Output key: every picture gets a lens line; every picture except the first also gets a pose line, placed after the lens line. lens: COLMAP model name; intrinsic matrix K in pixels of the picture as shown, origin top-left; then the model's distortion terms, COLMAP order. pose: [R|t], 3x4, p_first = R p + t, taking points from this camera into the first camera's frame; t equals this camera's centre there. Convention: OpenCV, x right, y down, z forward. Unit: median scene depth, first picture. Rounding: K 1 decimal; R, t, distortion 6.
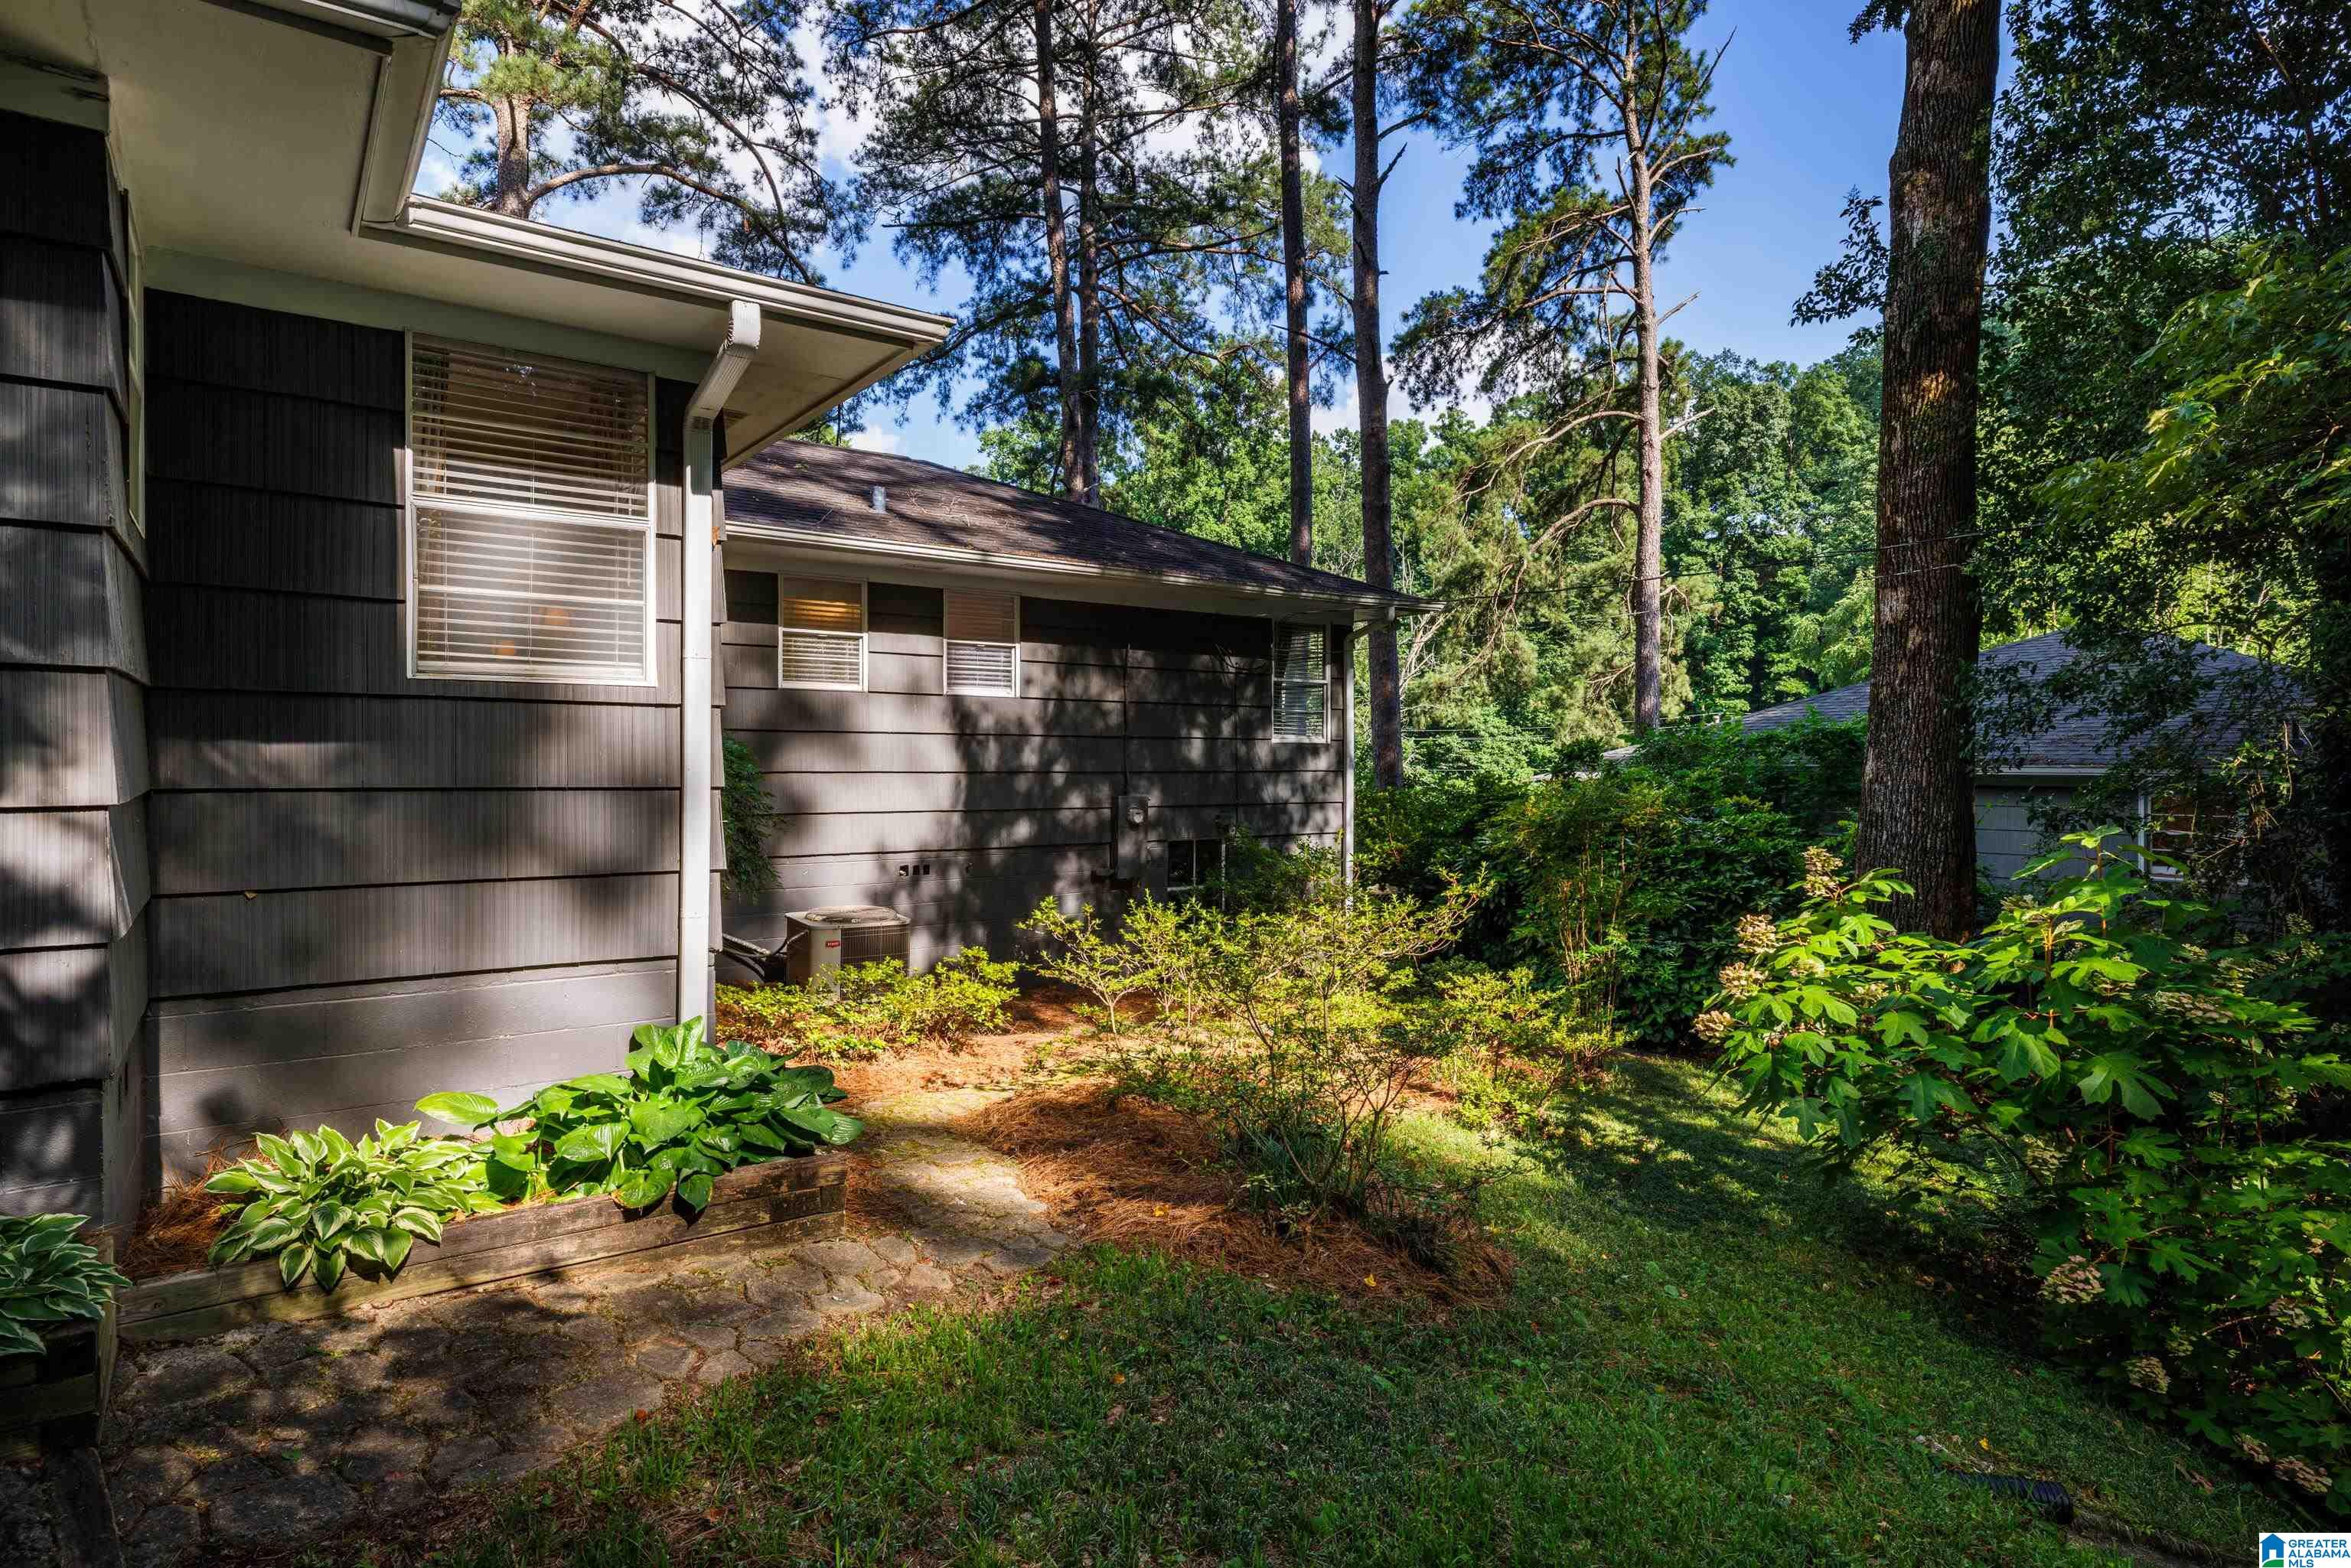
lens RADIAL K [[1256.7, 0, 1166.4], [0, 1256.7, 773.1], [0, 0, 1]] dist [-0.000049, -0.000278]
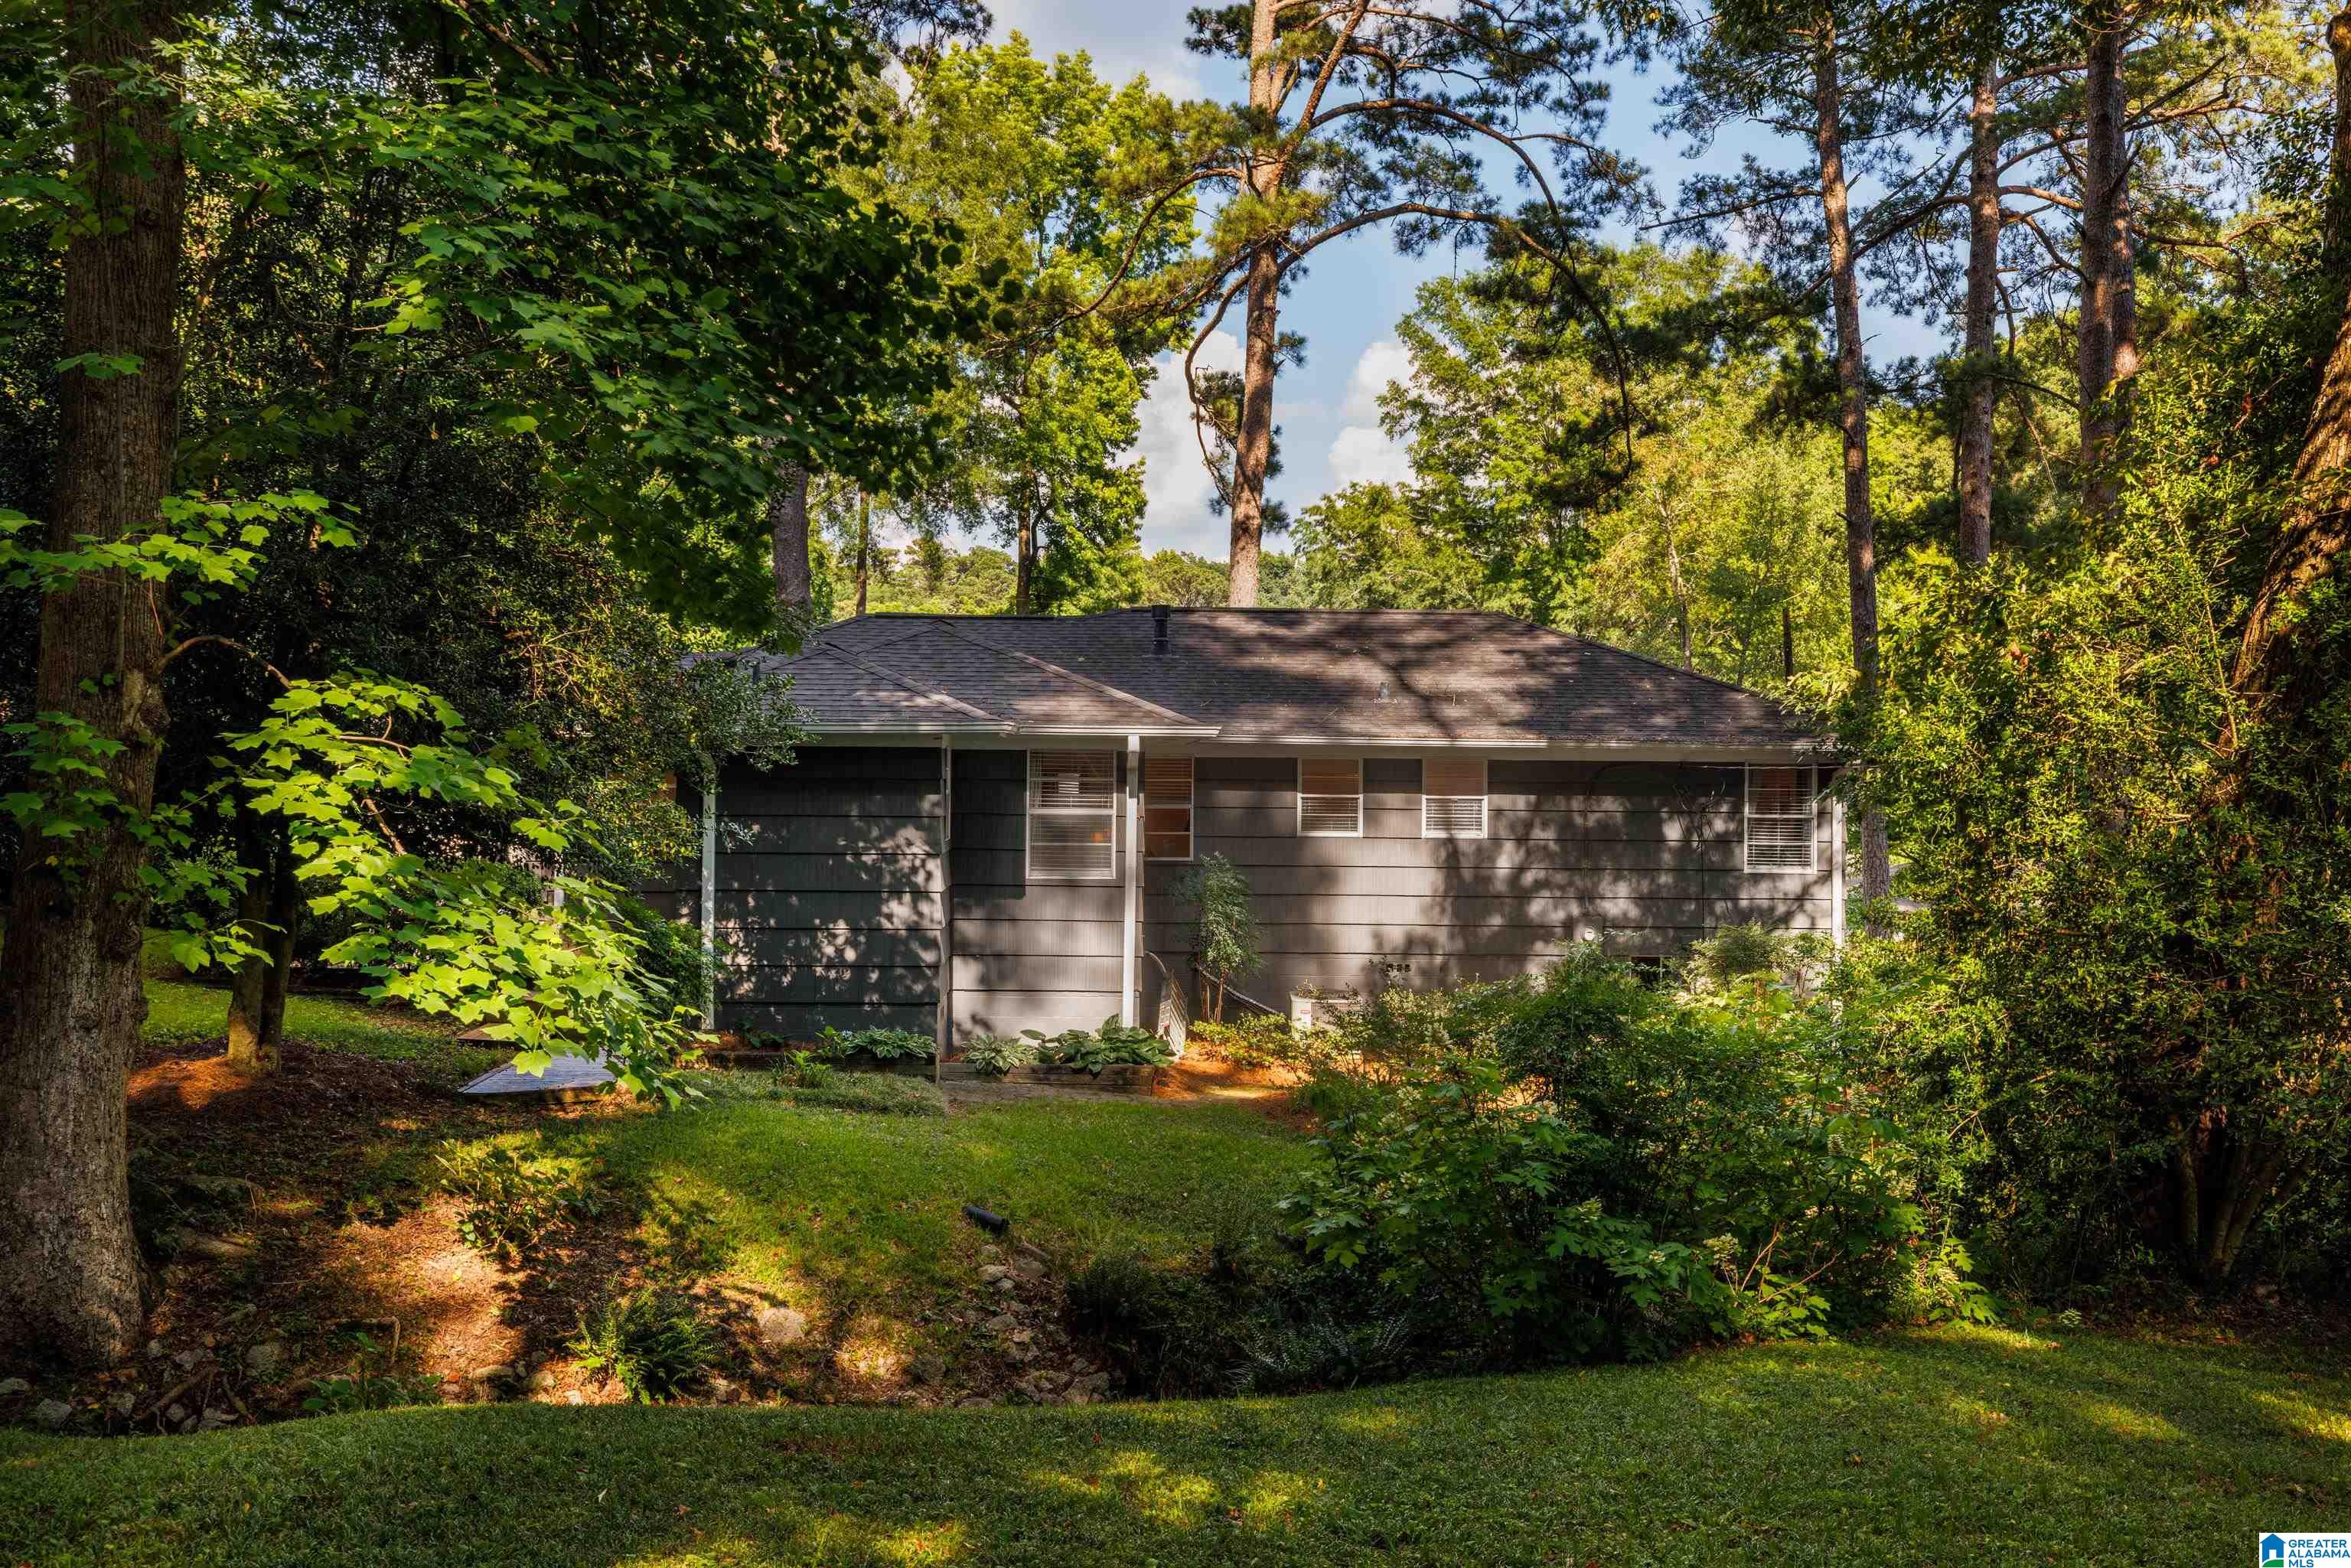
lens RADIAL K [[2368.6, 0, 1175.5], [0, 2368.6, 784.0], [0, 0, 1]] dist [0.002481, 0.000940]
pose [[0.824337, 0.008331, -0.566039, 0.437923], [-0.012050, 0.999923, -0.002832, -0.046109], [0.565972, 0.009155, 0.824374, -0.520353]]
